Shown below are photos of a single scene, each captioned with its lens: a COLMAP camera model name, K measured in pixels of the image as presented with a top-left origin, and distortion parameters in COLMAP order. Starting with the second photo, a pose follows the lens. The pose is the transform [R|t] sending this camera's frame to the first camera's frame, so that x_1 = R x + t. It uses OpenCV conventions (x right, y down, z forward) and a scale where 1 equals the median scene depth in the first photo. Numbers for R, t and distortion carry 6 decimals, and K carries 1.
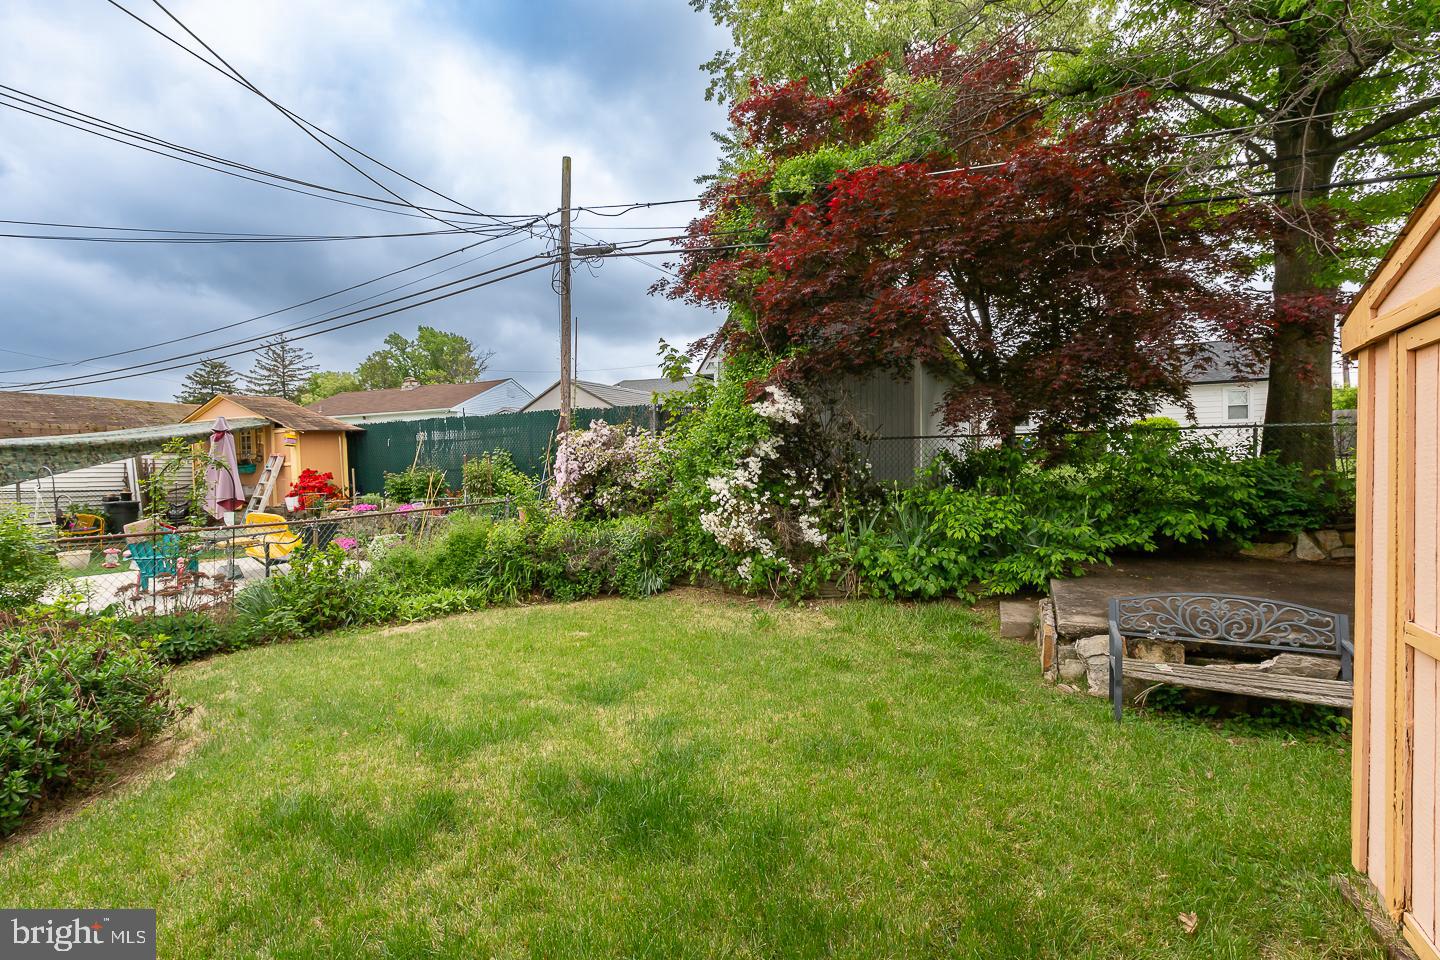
lens RADIAL K [[679.2, 0, 713.4], [0, 679.2, 481.8], [0, 0, 1]] dist [-0.001700, 0.002598]
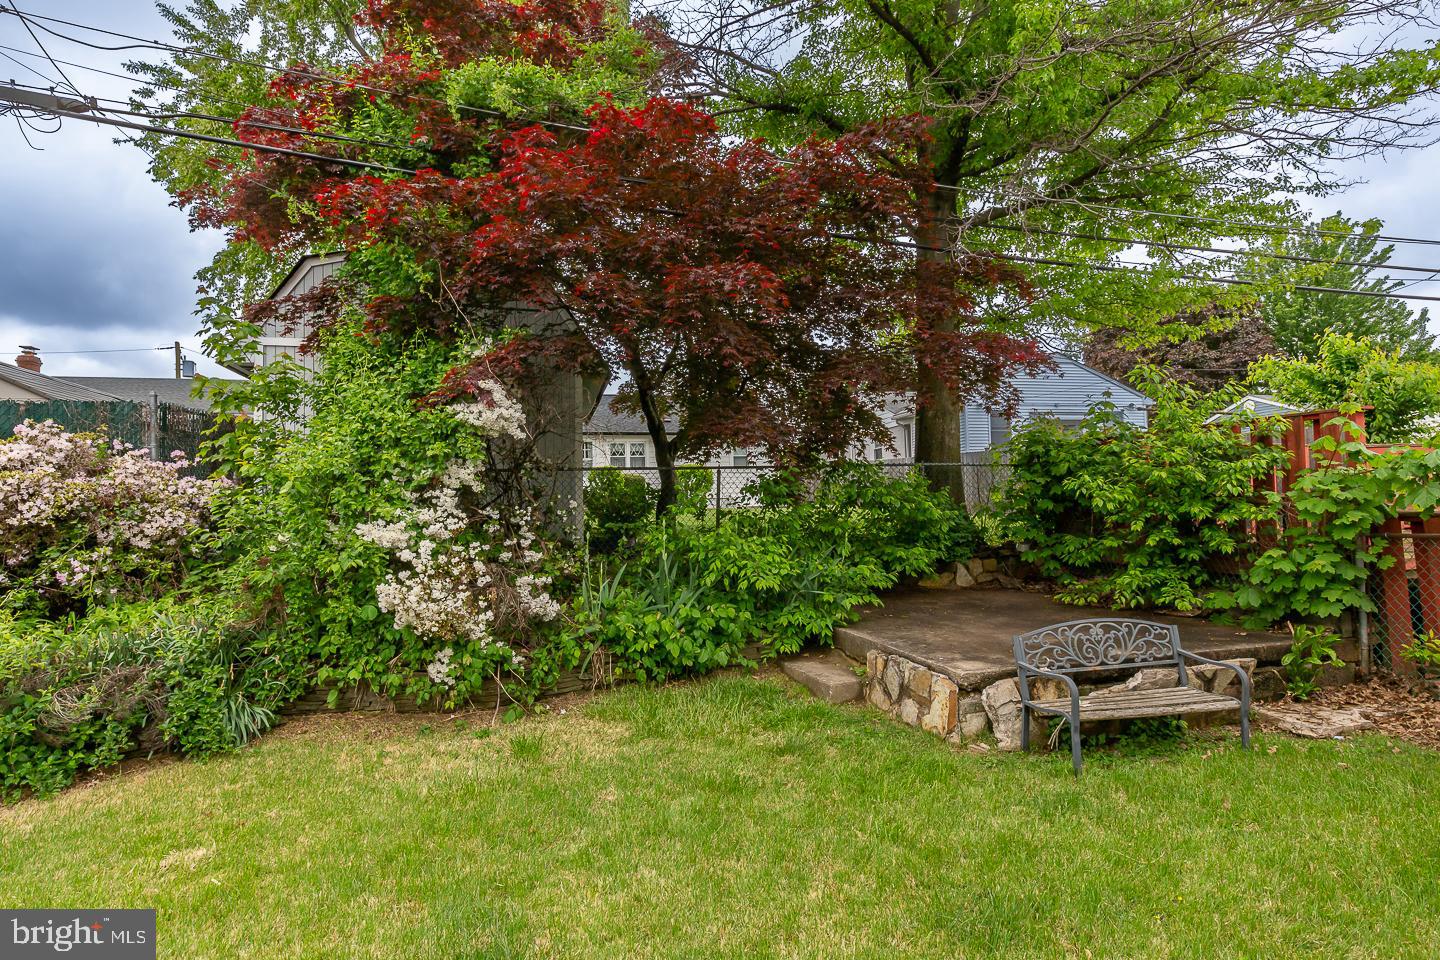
lens RADIAL K [[776.2, 0, 714.0], [0, 776.2, 491.2], [0, 0, 1]] dist [-0.006086, 0.001777]
pose [[0.737892, 0.010884, 0.674831, -0.255331], [0.030129, 0.998342, -0.049047, 0.009321], [-0.674246, 0.056523, 0.736341, 0.305894]]
